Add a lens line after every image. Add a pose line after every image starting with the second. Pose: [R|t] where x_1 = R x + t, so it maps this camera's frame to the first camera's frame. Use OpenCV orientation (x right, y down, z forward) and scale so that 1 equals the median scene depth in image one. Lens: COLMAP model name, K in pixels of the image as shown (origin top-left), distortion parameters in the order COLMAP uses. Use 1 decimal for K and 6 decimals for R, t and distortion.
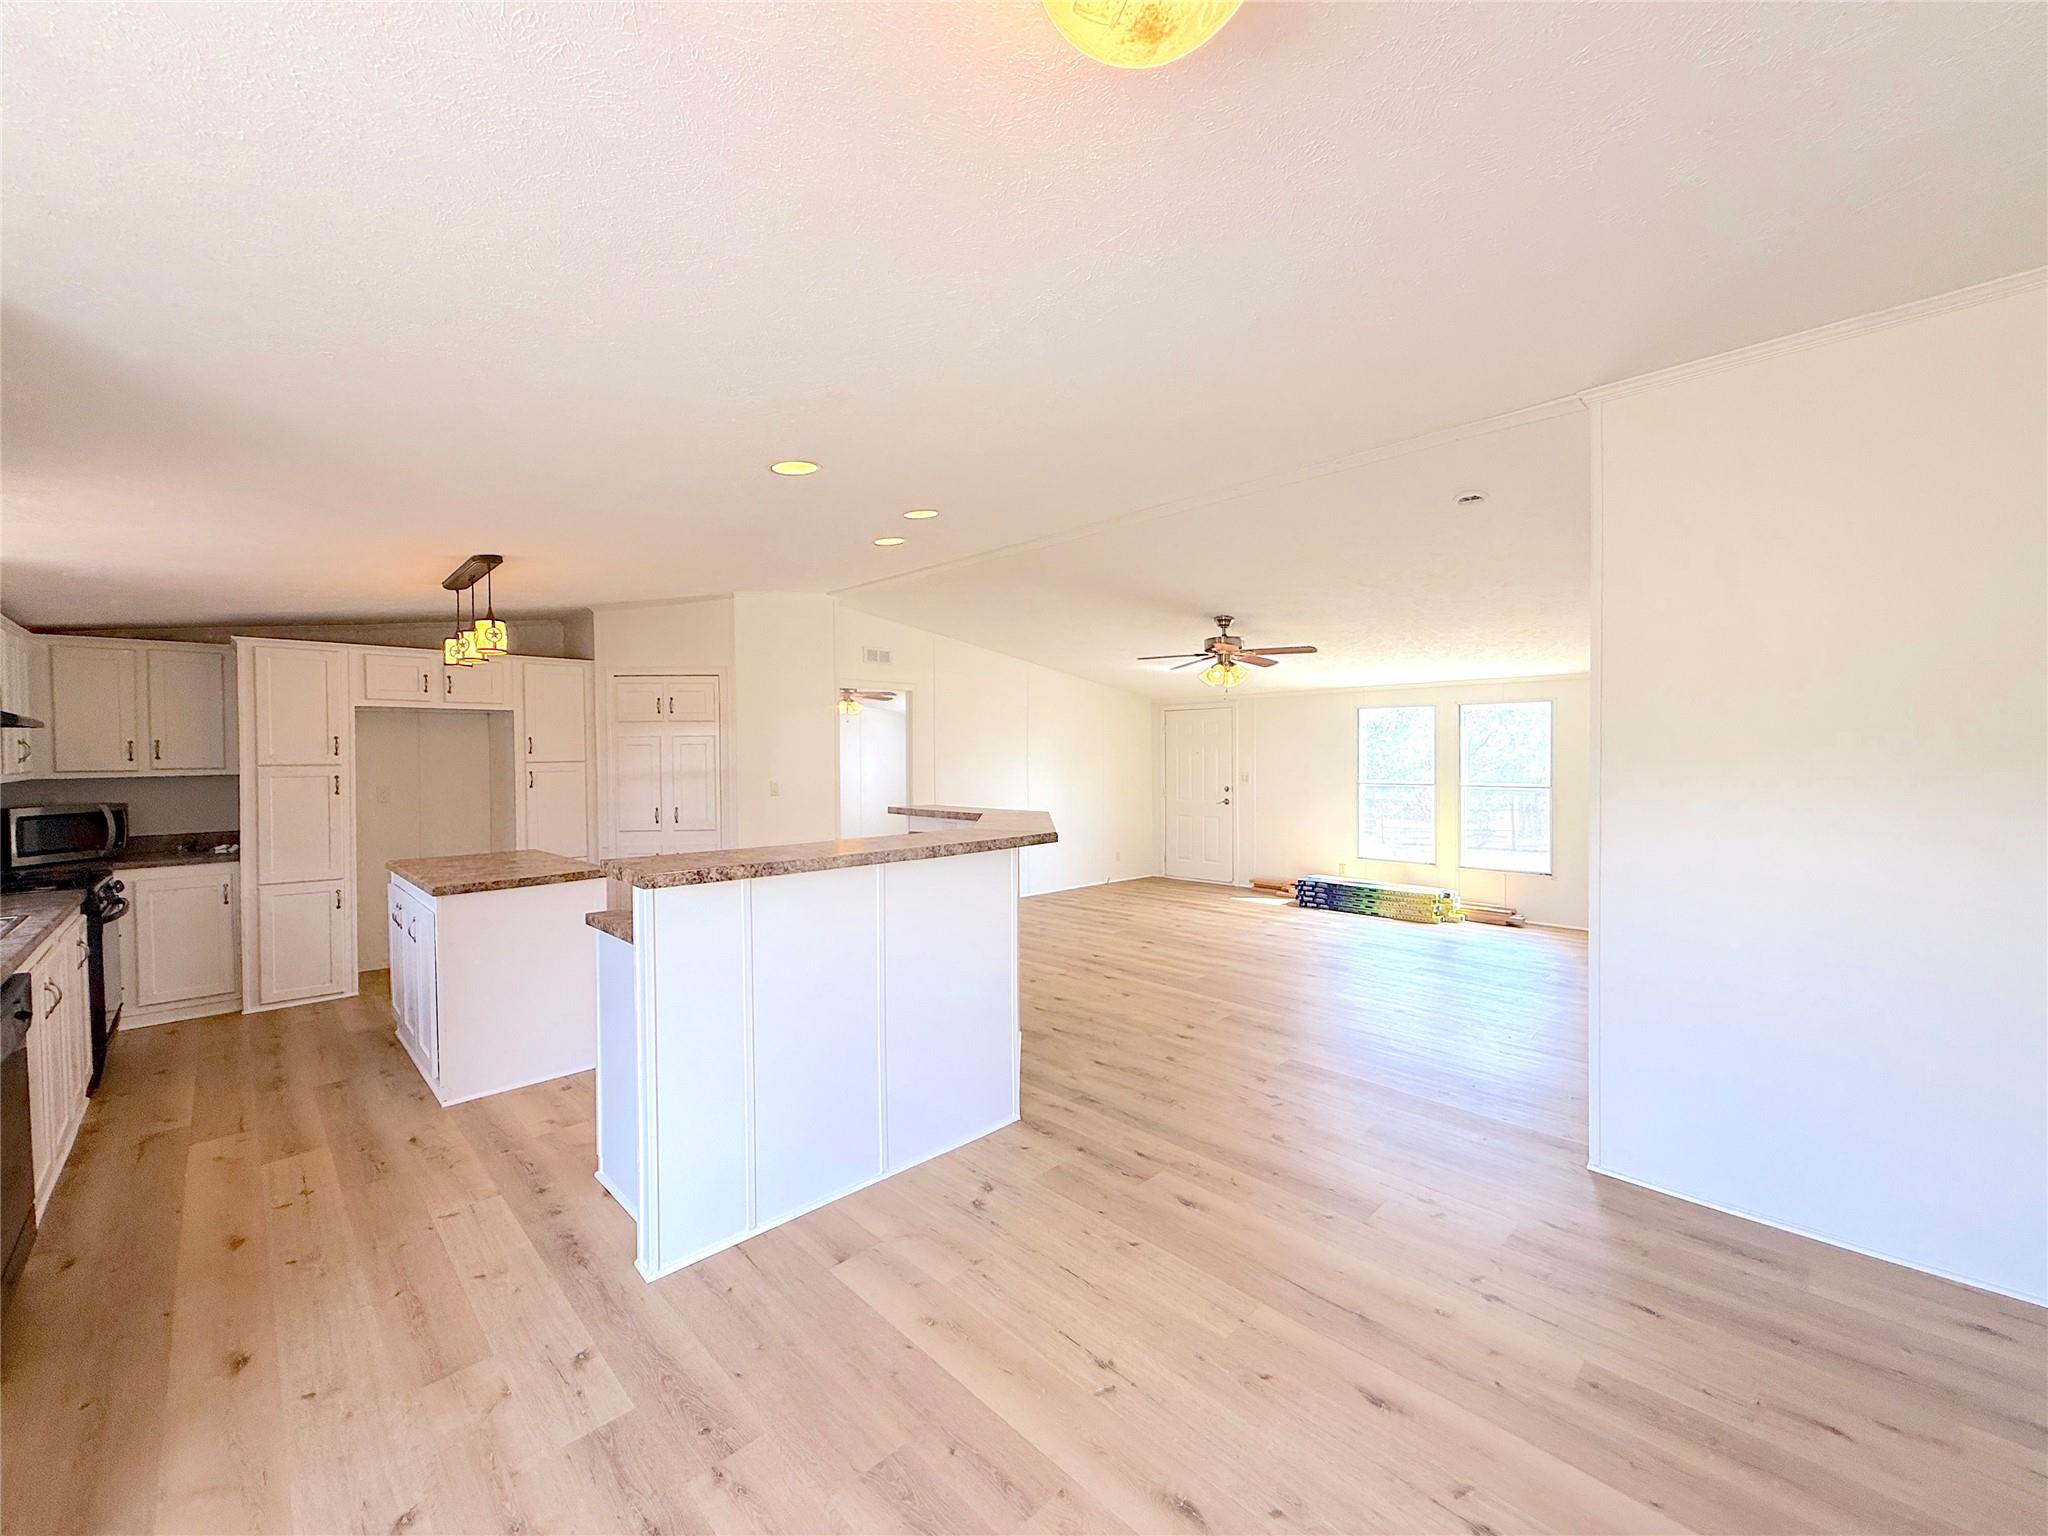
lens RADIAL K [[815.1, 0, 1018.7], [0, 815.1, 772.7], [0, 0, 1]] dist [-0.001761, 0.000822]
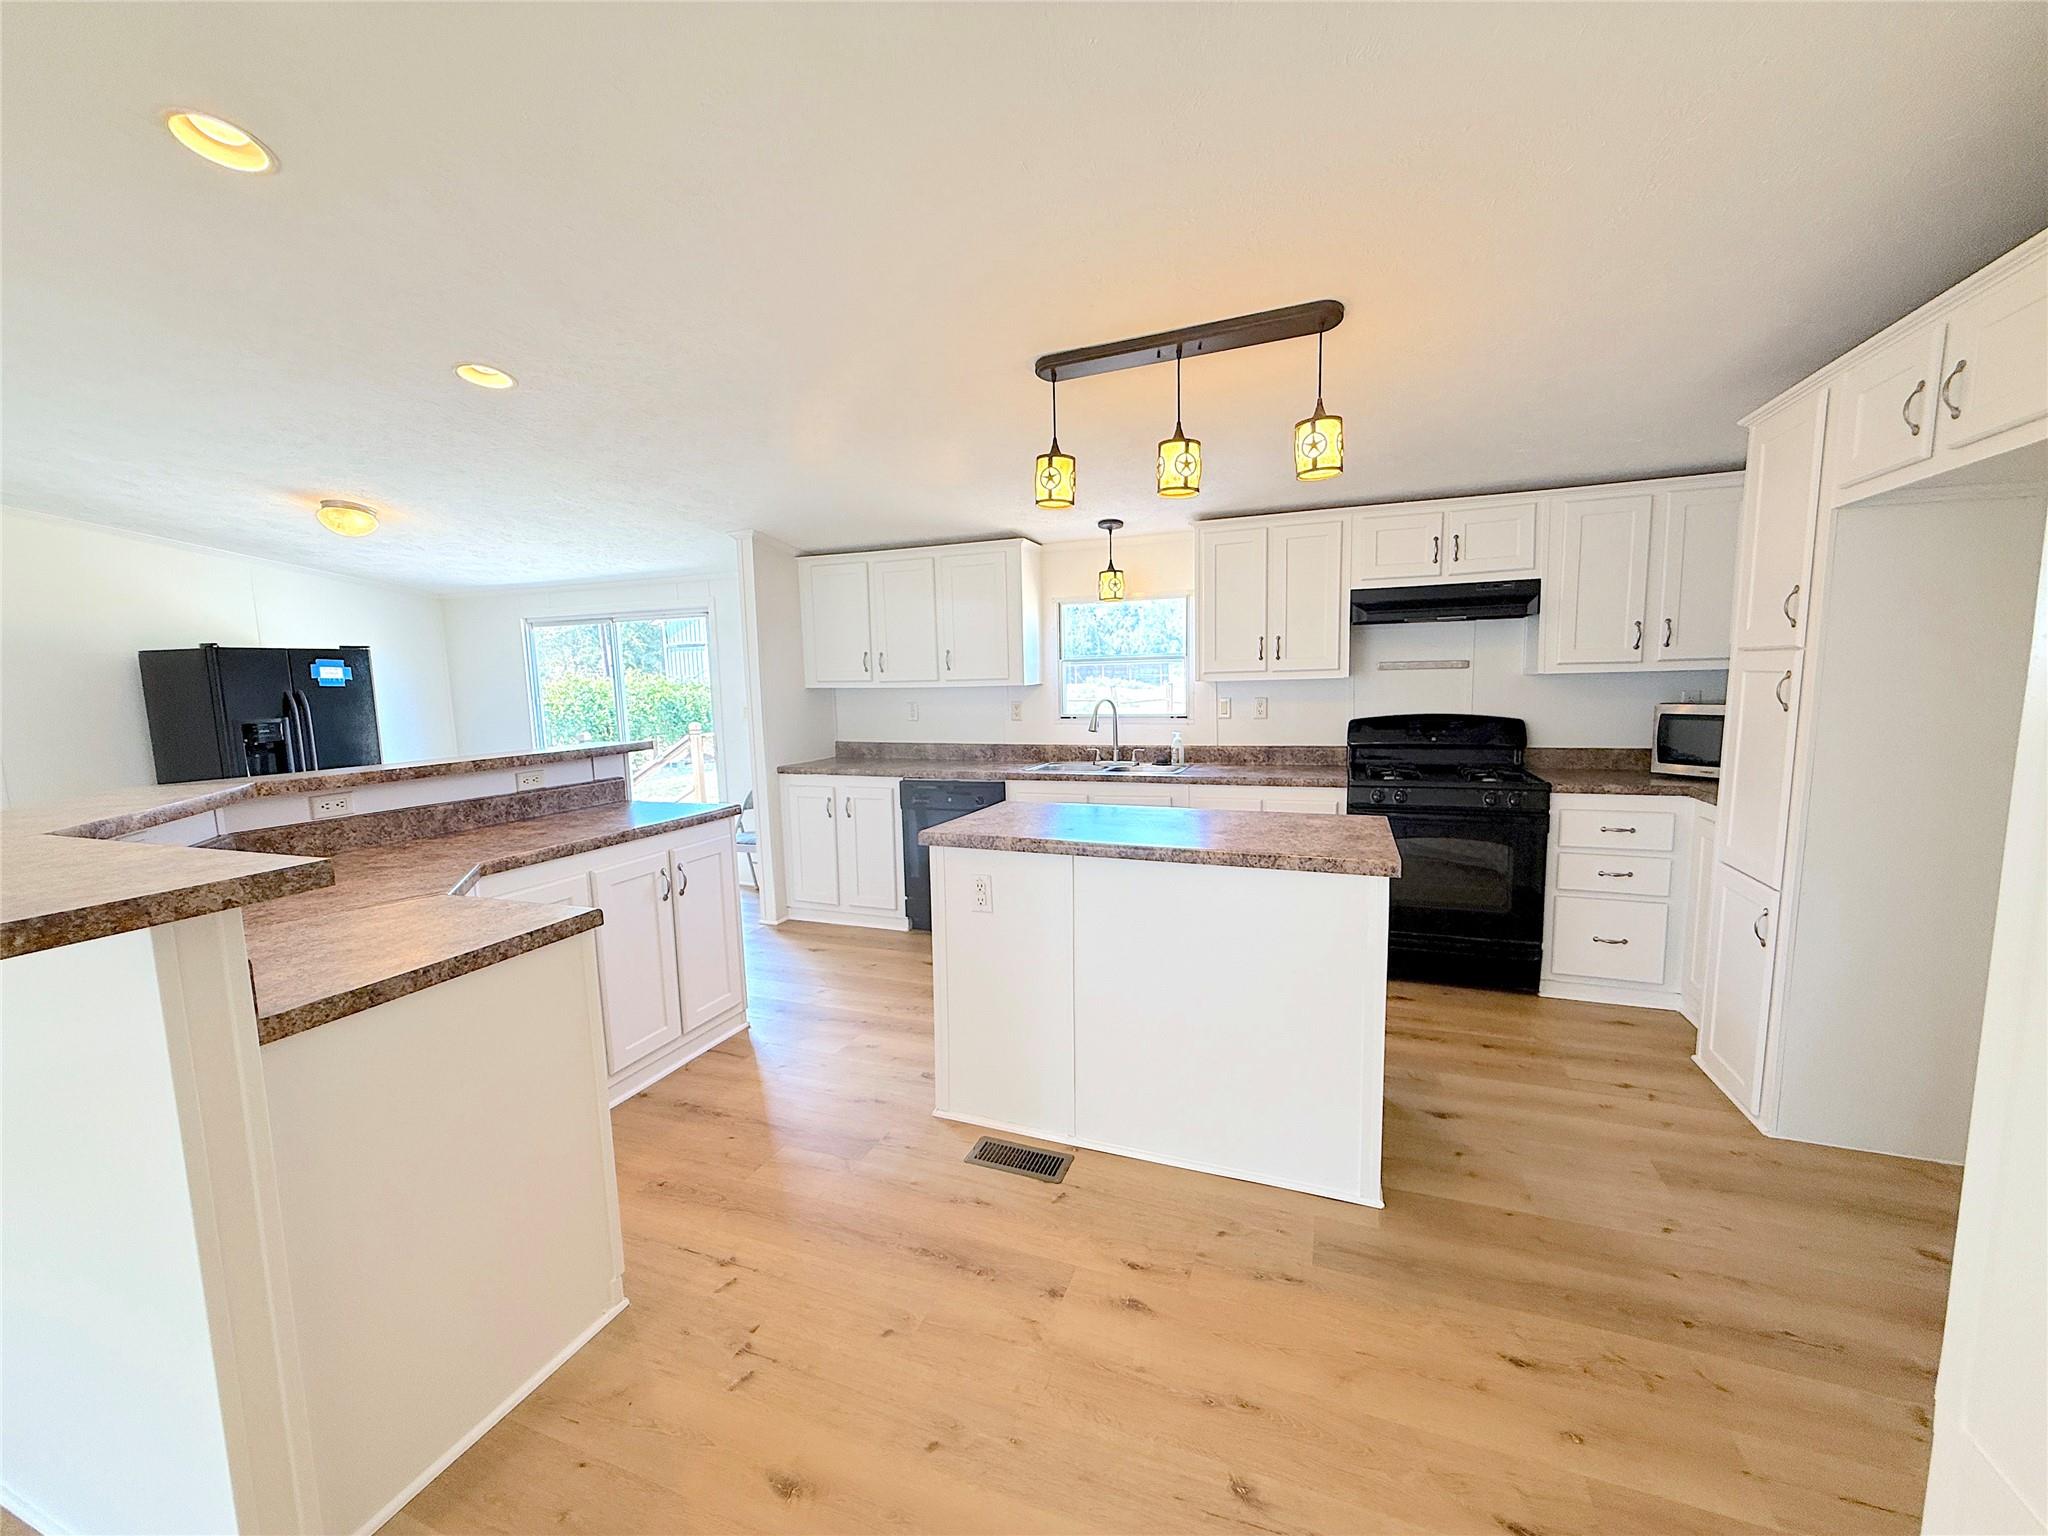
lens RADIAL K [[815.1, 0, 1018.7], [0, 815.1, 772.7], [0, 0, 1]] dist [-0.001761, 0.000822]
pose [[-0.910617, 0.076422, -0.406123, -0.252336], [0.022475, 0.990456, 0.135986, -0.012645], [0.412639, 0.114704, -0.903644, 1.308479]]
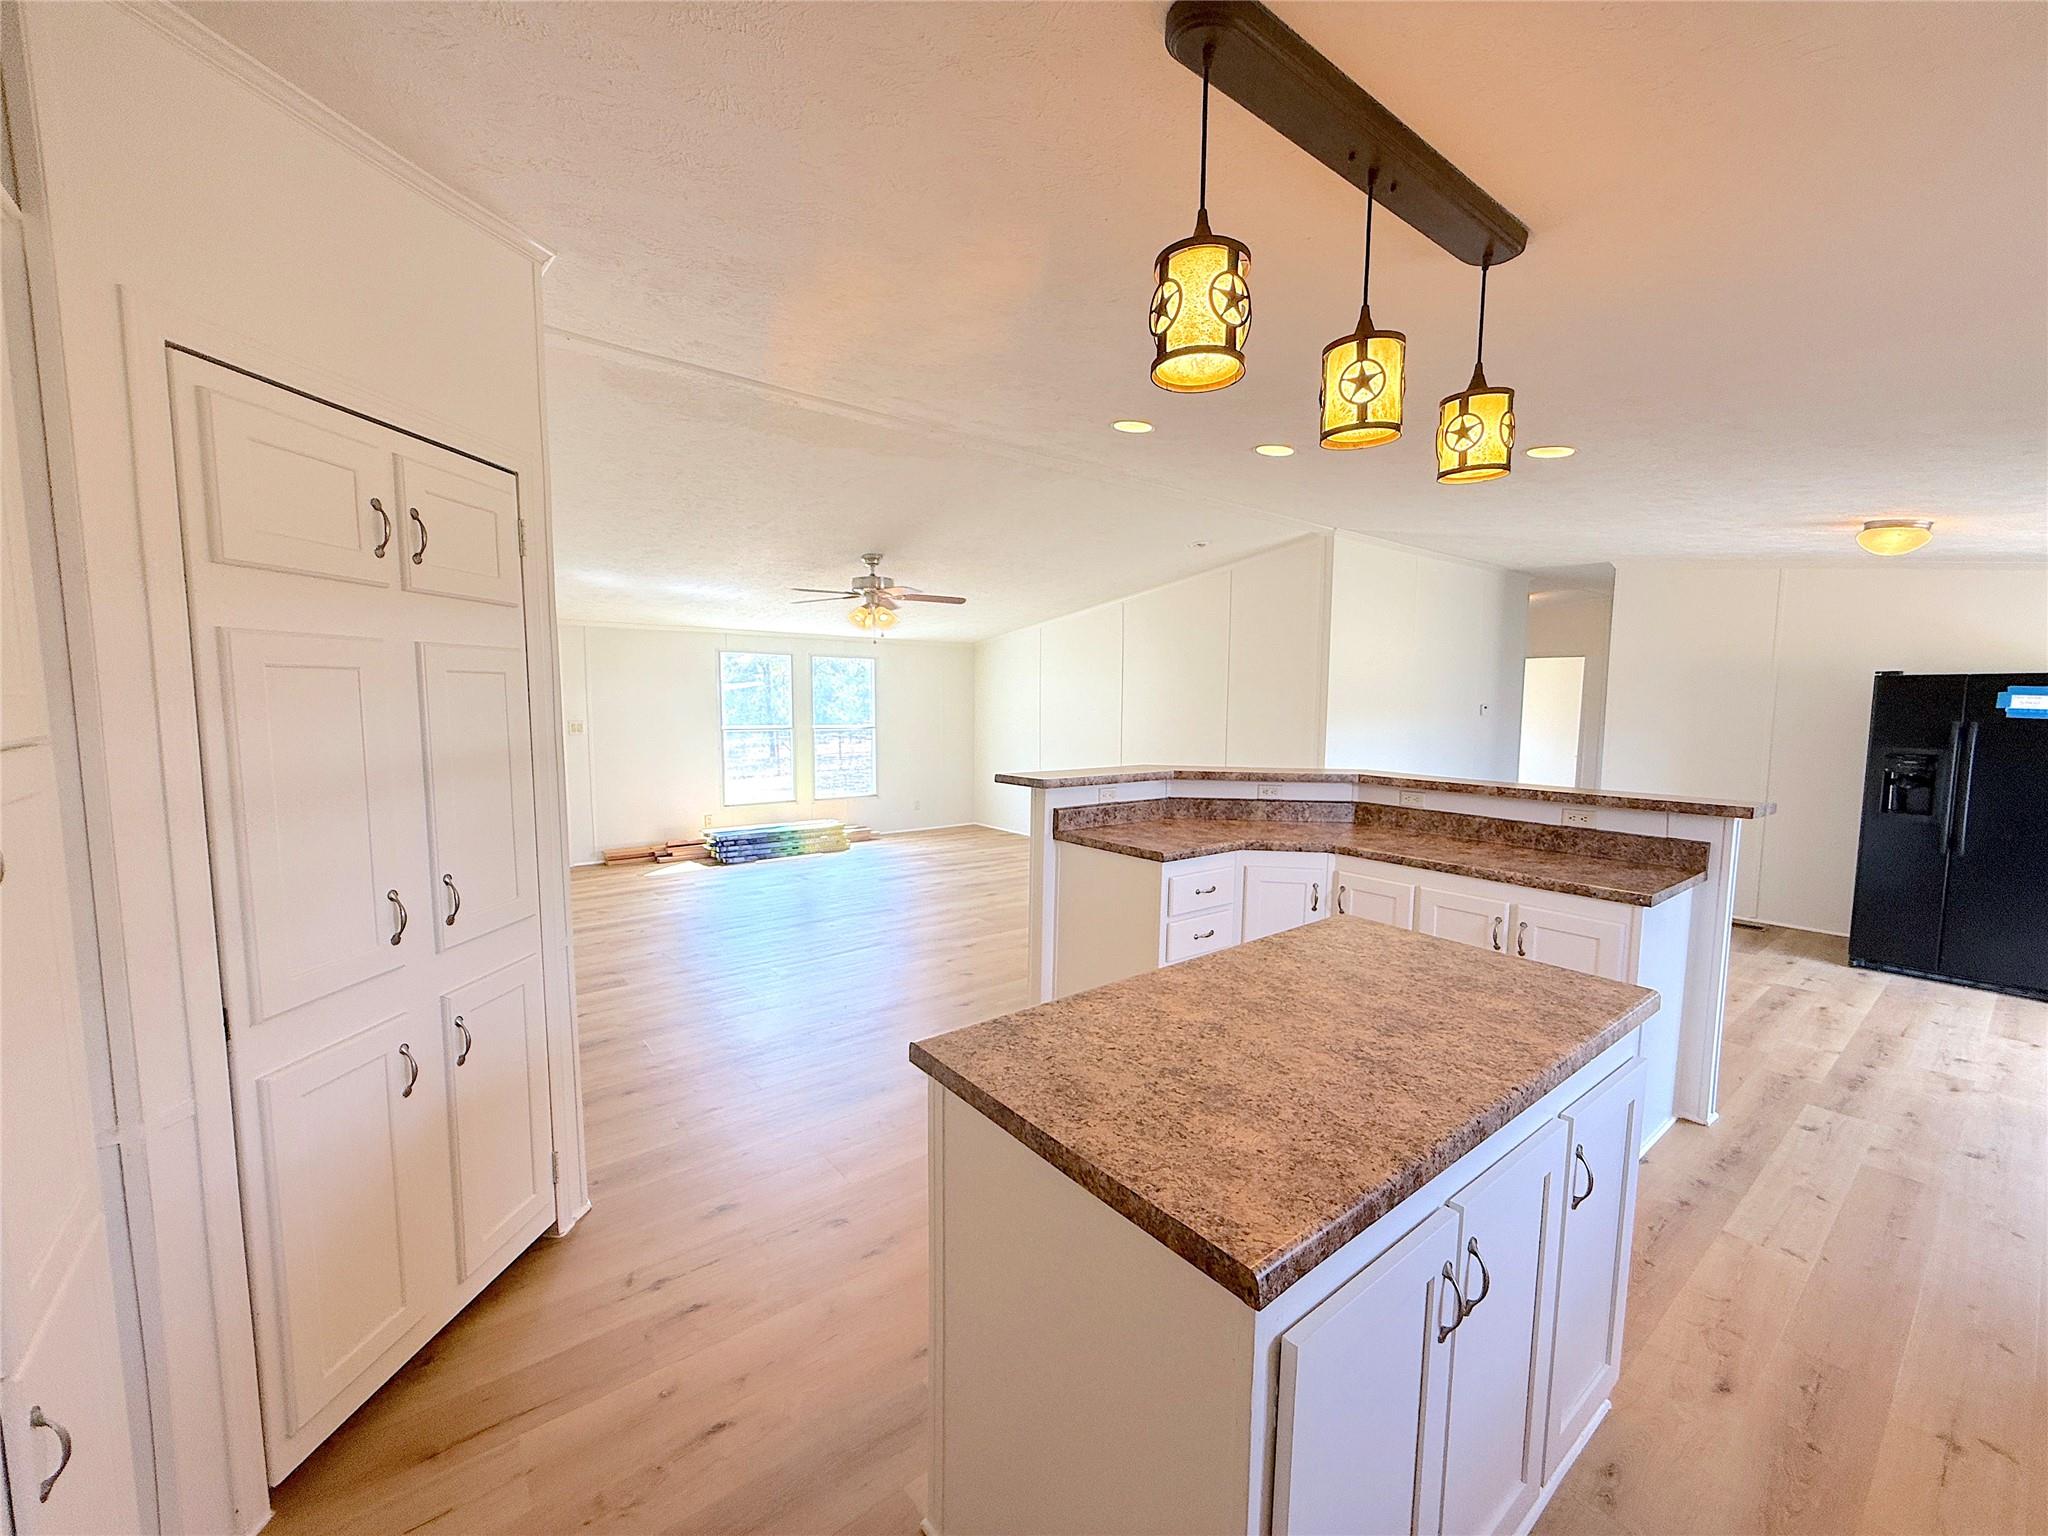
lens RADIAL K [[815.1, 0, 1018.7], [0, 815.1, 772.7], [0, 0, 1]] dist [-0.001761, 0.000822]
pose [[0.114275, -0.084647, 0.989836, -0.877551], [0.008466, 0.996410, 0.084232, -0.024701], [-0.993413, -0.001245, 0.114581, 0.939581]]
